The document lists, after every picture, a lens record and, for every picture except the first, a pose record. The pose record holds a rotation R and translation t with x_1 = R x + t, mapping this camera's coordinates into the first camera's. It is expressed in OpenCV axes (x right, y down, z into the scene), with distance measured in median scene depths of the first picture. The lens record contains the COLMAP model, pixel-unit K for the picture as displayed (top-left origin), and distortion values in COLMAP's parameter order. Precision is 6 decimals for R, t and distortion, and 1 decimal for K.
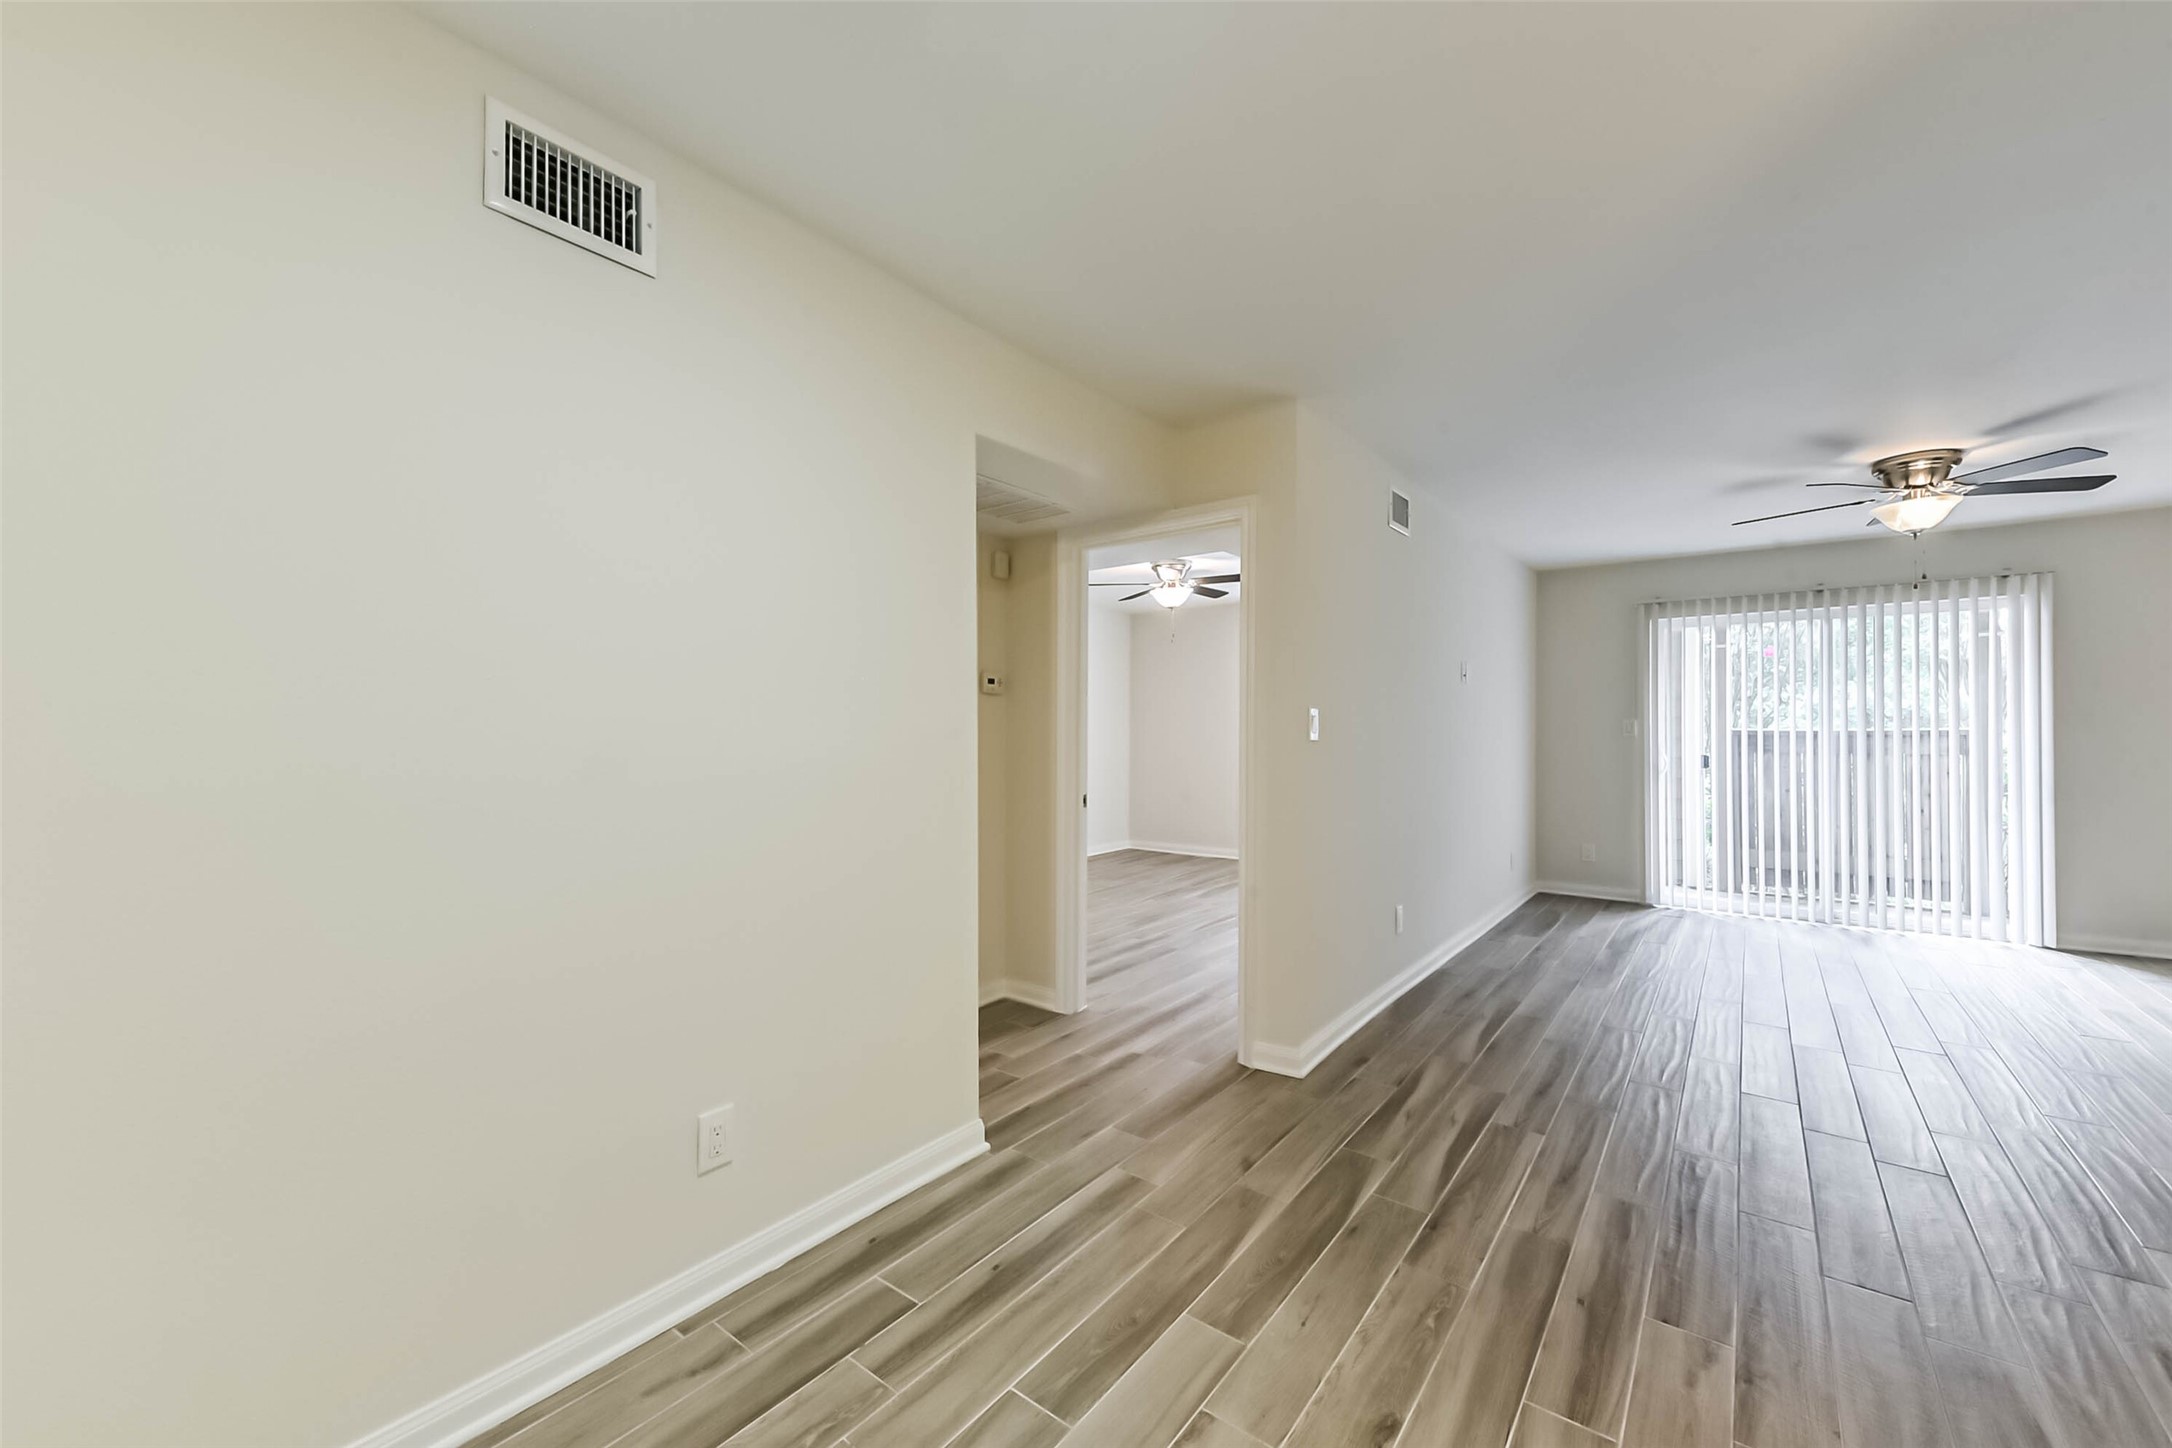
lens RADIAL K [[866.9, 0, 1082.5], [0, 866.9, 719.5], [0, 0, 1]] dist [0.027968, -0.015823]
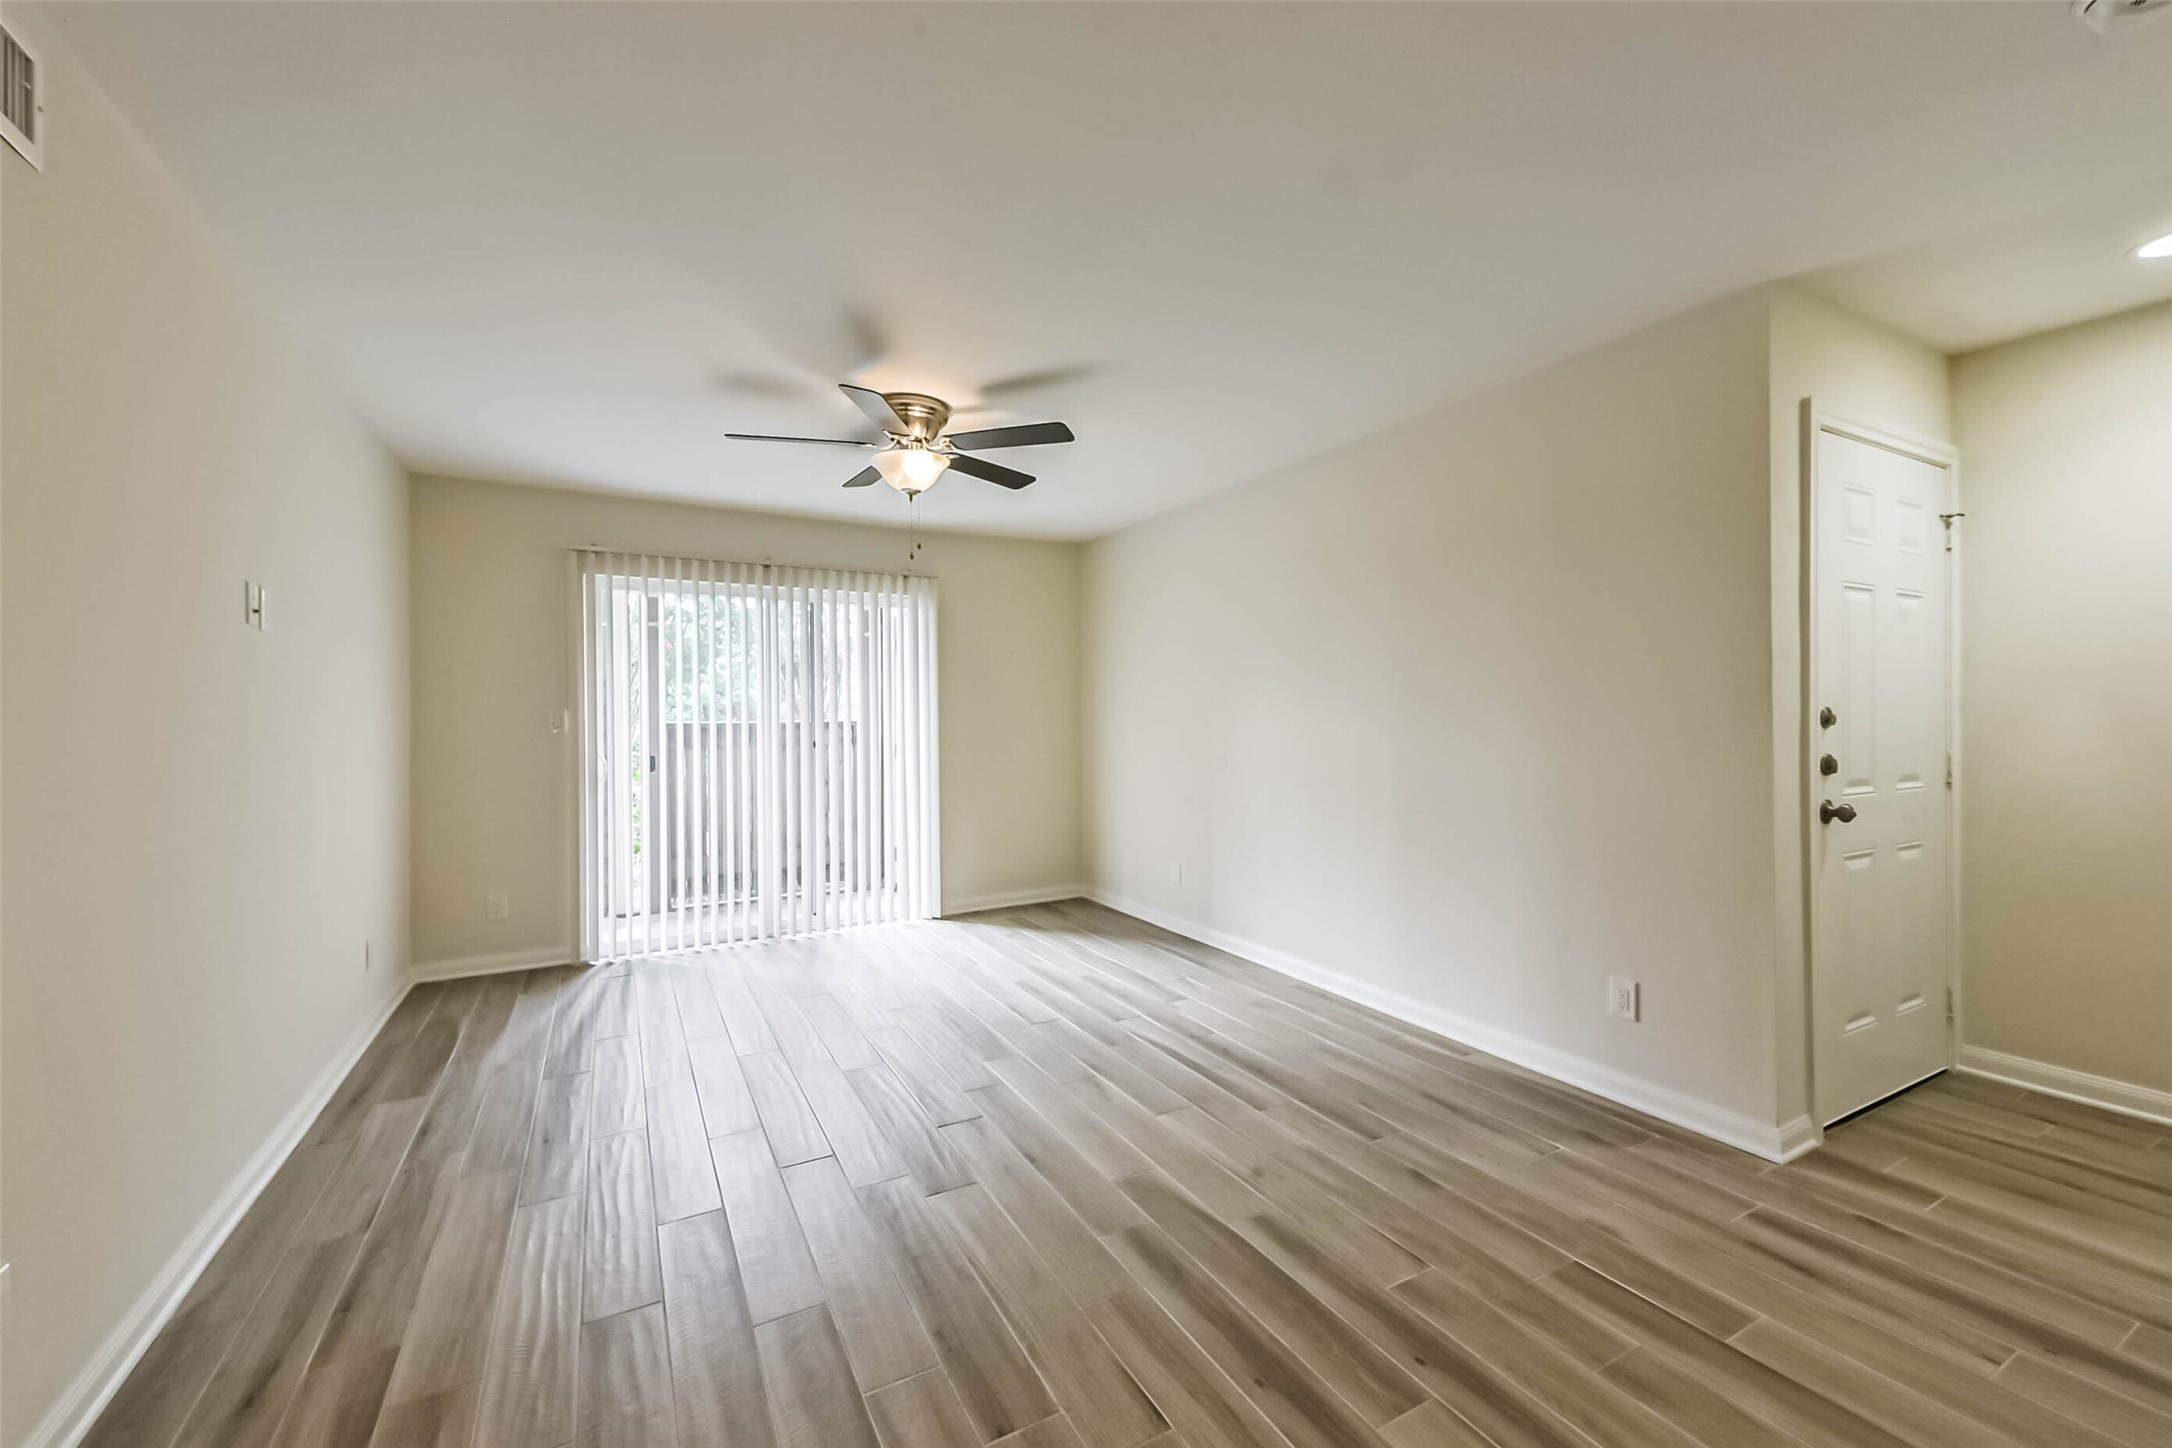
lens RADIAL K [[866.9, 0, 1082.5], [0, 866.9, 719.5], [0, 0, 1]] dist [0.027968, -0.015823]
pose [[0.410532, -0.004648, 0.911835, 0.165304], [-0.001450, 0.999982, 0.005750, 0.004417], [-0.911845, -0.003682, 0.410518, 0.345627]]
